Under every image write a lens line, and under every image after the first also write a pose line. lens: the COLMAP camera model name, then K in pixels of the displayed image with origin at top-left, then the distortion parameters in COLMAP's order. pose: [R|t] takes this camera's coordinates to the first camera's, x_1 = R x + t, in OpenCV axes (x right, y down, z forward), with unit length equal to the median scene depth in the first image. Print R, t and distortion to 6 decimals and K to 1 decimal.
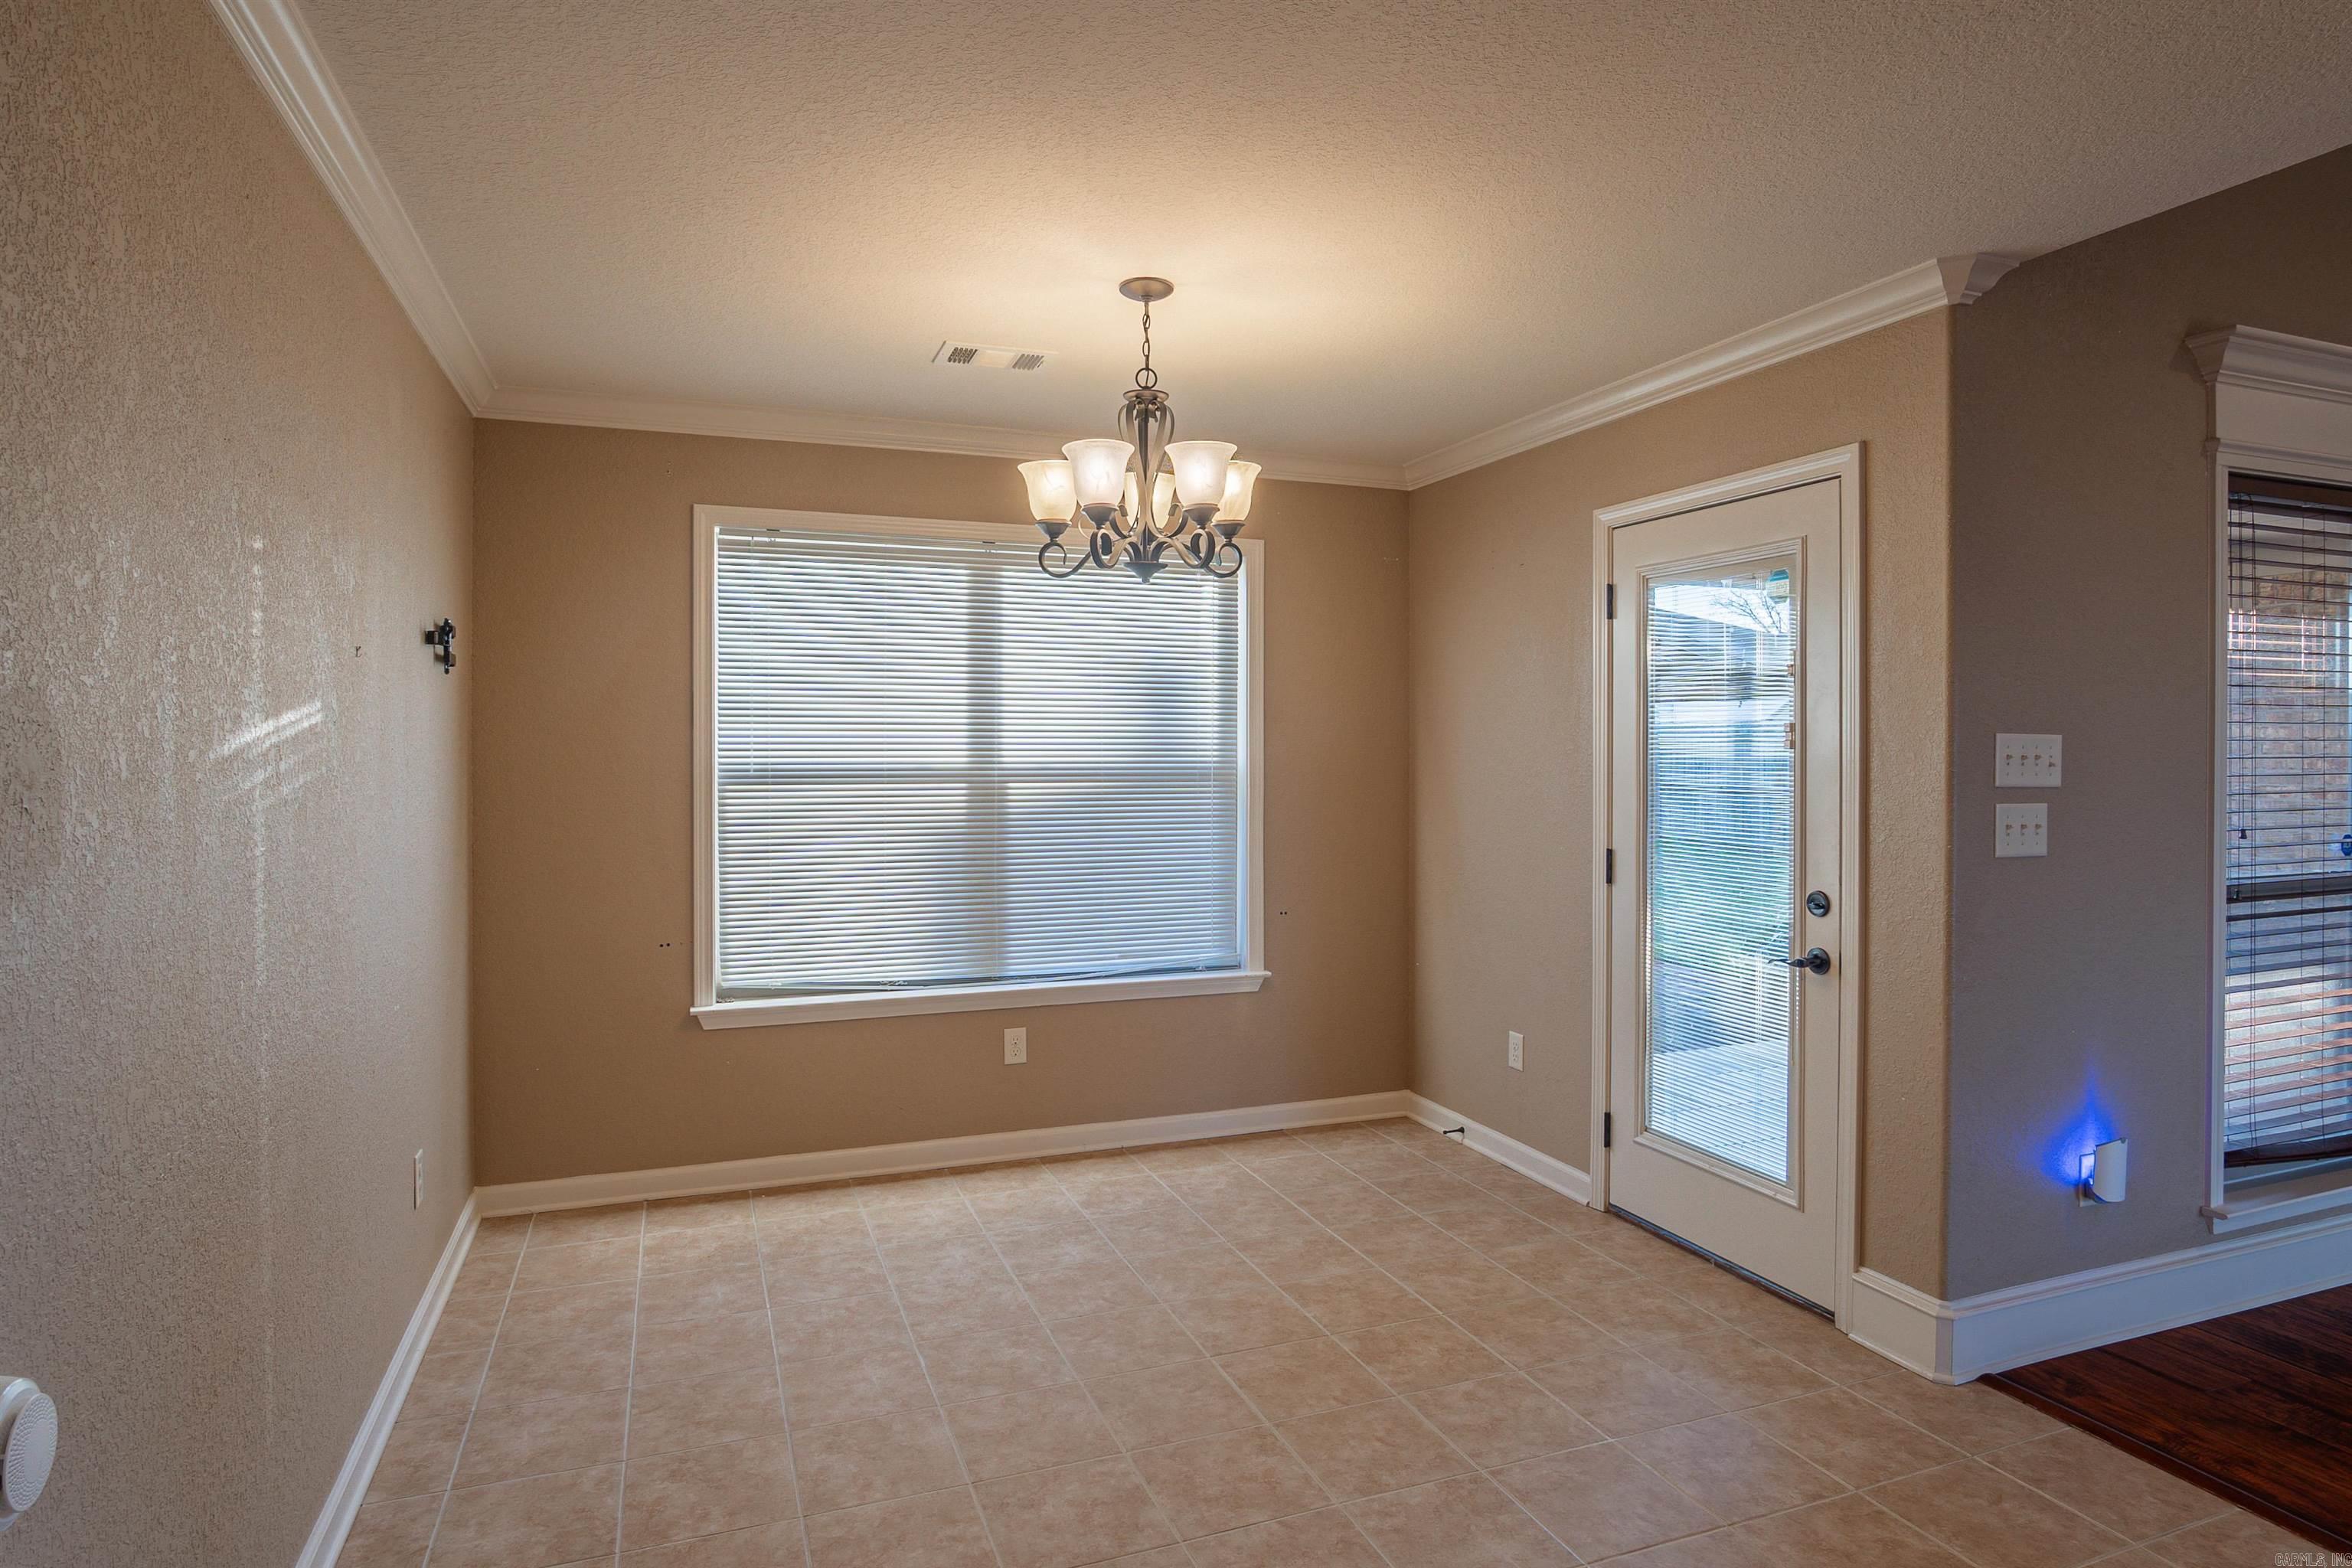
lens RADIAL K [[1283.5, 0, 1168.5], [0, 1283.5, 763.3], [0, 0, 1]] dist [-0.036546, 0.010601]
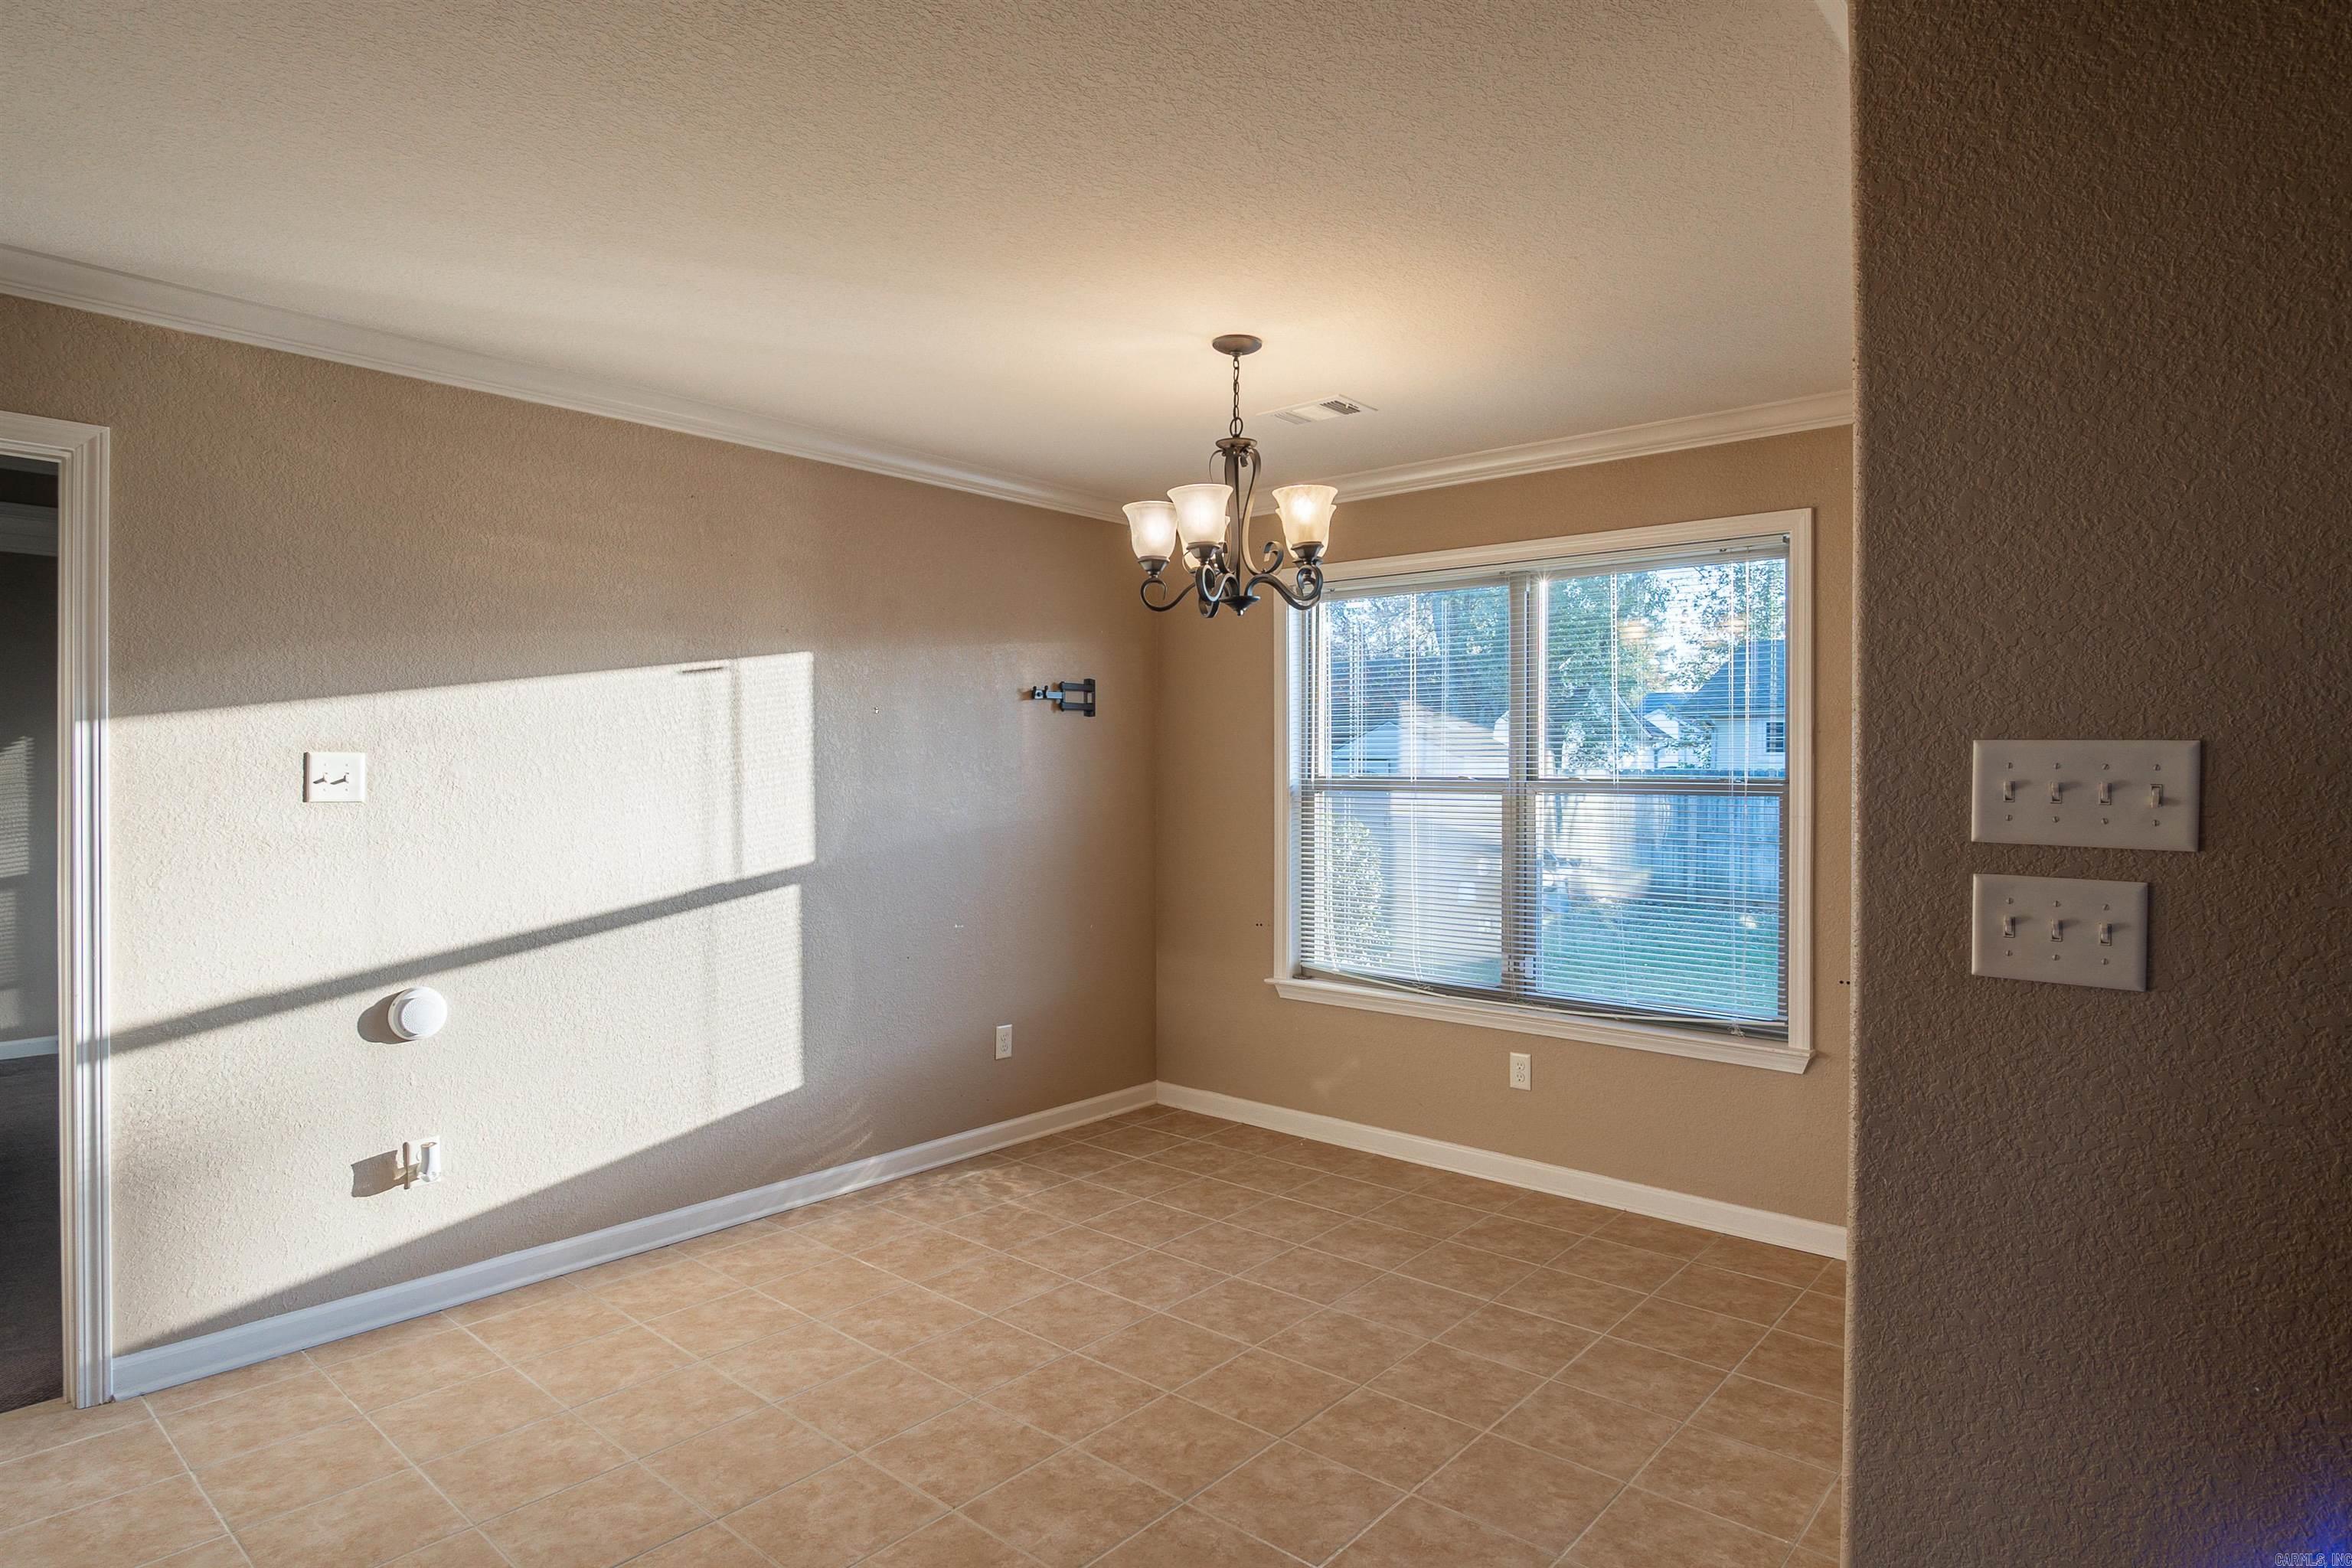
lens RADIAL K [[1283.5, 0, 1158.8], [0, 1283.5, 783.9], [0, 0, 1]] dist [-0.036546, 0.010601]
pose [[0.473002, 0.012159, -0.880977, 0.836384], [-0.014790, 0.999873, 0.005859, -0.003100], [0.880937, 0.010258, 0.473122, 0.389832]]
